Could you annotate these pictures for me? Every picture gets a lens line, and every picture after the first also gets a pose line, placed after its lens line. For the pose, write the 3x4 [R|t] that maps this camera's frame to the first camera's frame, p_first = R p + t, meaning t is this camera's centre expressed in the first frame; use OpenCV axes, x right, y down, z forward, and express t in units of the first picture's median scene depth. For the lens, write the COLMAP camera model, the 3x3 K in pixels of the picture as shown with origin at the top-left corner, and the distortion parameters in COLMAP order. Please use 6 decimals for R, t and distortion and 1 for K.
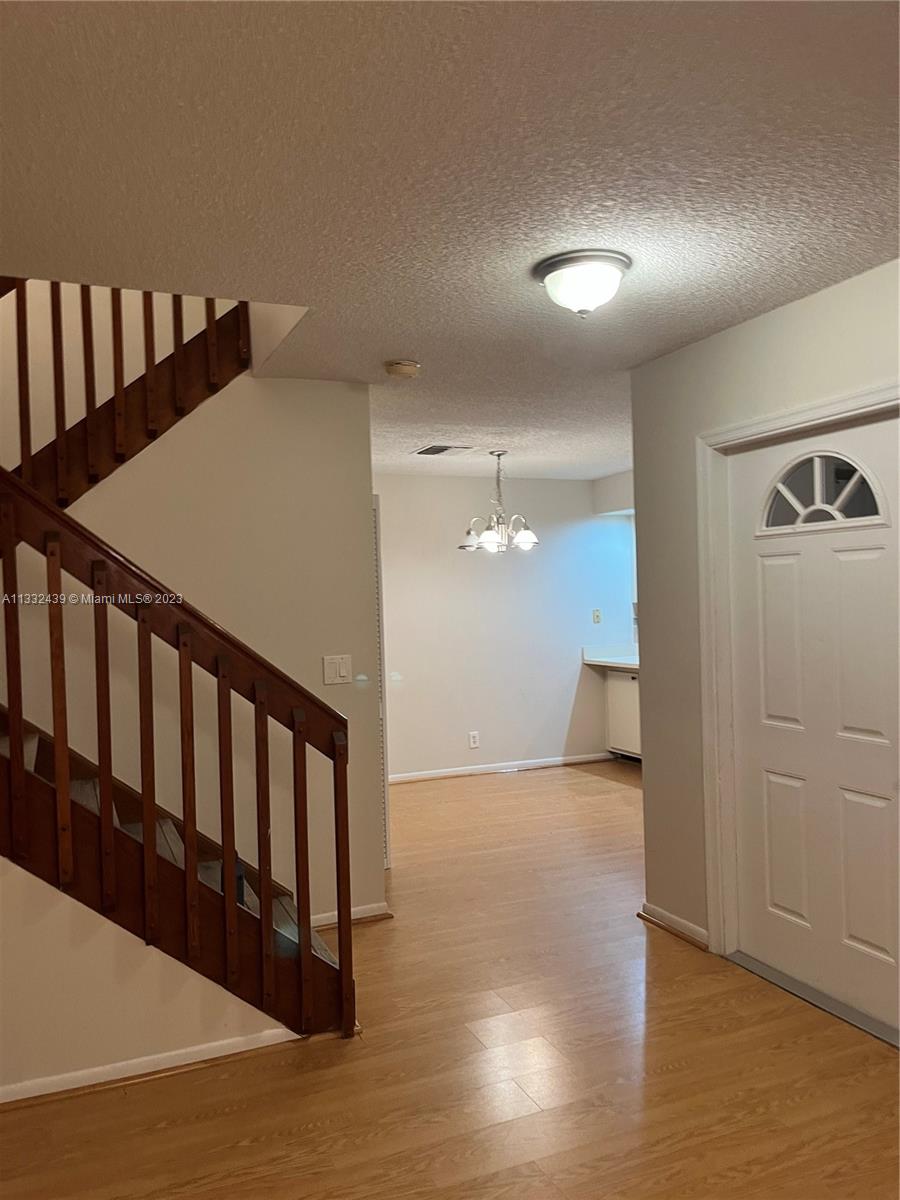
lens RADIAL K [[896.9, 0, 437.2], [0, 896.9, 606.5], [0, 0, 1]] dist [0.060173, -0.082214]
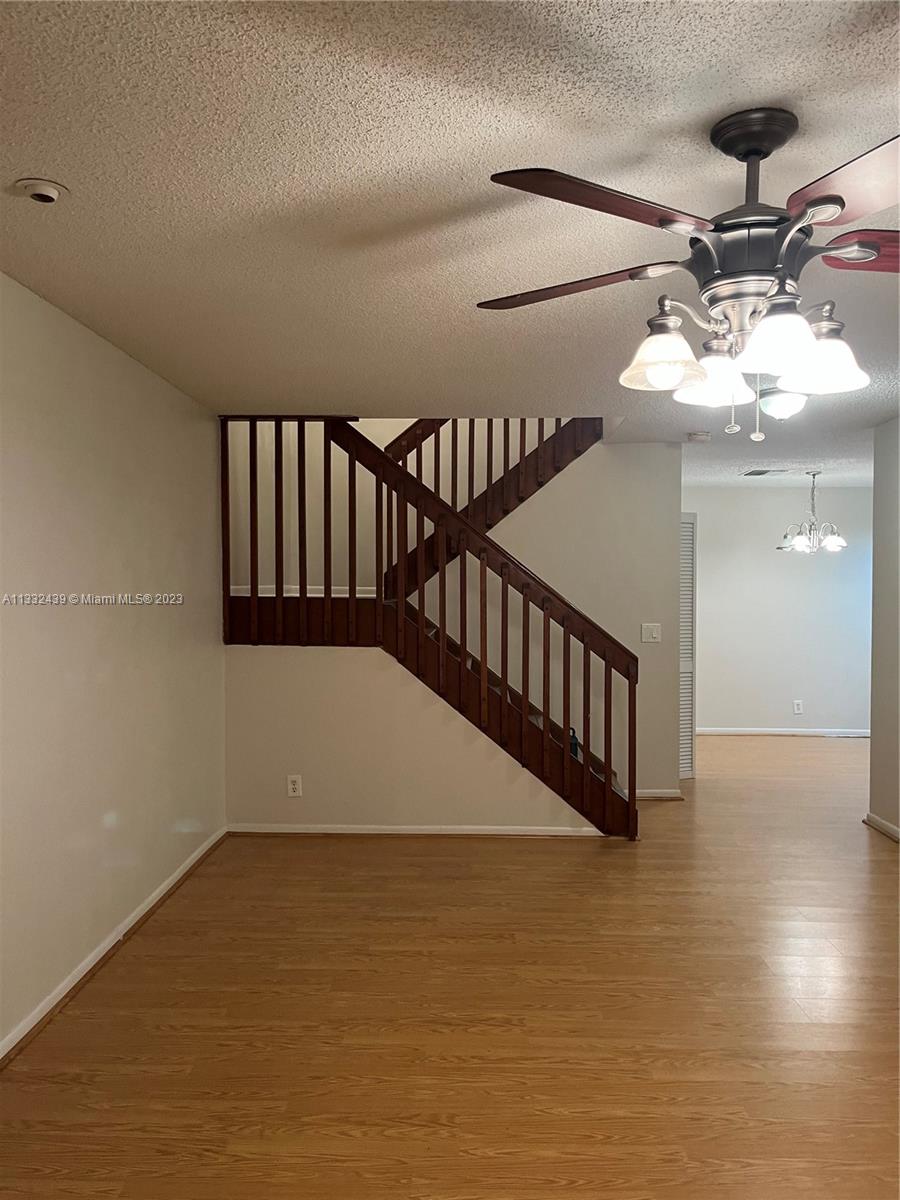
lens RADIAL K [[896.9, 0, 437.2], [0, 896.9, 606.5], [0, 0, 1]] dist [0.060173, -0.082214]
pose [[0.901234, 0.041701, -0.431321, 0.270669], [-0.033887, 0.999093, 0.025790, -0.001374], [0.432005, -0.008627, 0.901830, -0.658688]]
